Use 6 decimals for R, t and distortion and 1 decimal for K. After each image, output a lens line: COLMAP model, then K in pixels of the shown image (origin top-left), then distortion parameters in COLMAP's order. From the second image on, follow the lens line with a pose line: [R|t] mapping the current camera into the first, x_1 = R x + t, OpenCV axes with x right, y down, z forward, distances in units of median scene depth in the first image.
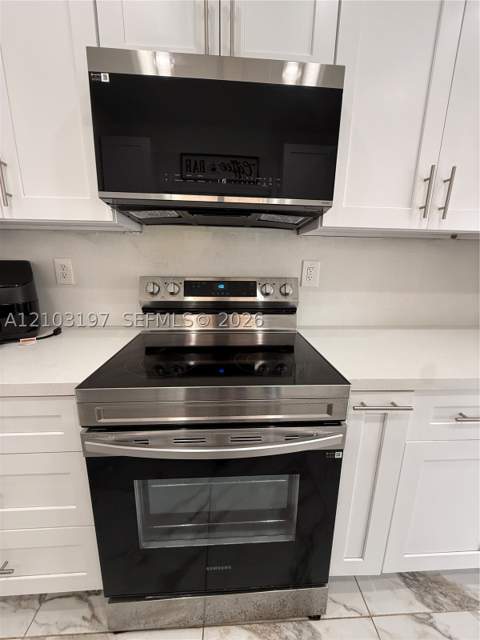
lens RADIAL K [[253.8, 0, 237.1], [0, 253.8, 315.7], [0, 0, 1]] dist [0.001461, 0.000272]
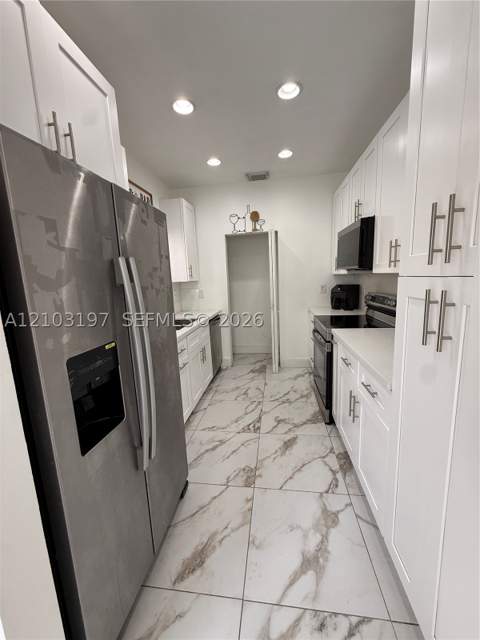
lens RADIAL K [[253.8, 0, 239.3], [0, 253.8, 320.4], [0, 0, 1]] dist [0.001461, 0.000272]
pose [[-0.192297, 0.153665, -0.969231, 2.693319], [-0.178772, 0.965652, 0.188566, -0.152145], [0.964916, 0.209532, -0.158221, 0.322966]]
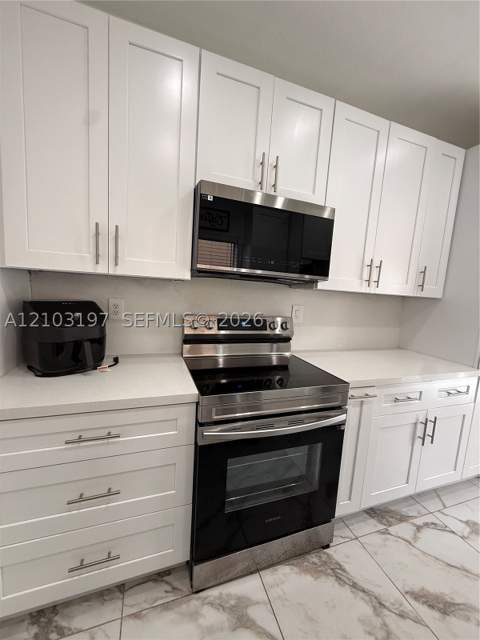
lens RADIAL K [[253.8, 0, 238.9], [0, 253.8, 316.2], [0, 0, 1]] dist [0.001461, 0.000272]
pose [[0.959653, 0.014429, 0.280815, -0.595814], [0.012112, 0.995635, -0.092548, -0.032672], [-0.280925, 0.092215, 0.955289, -0.389896]]
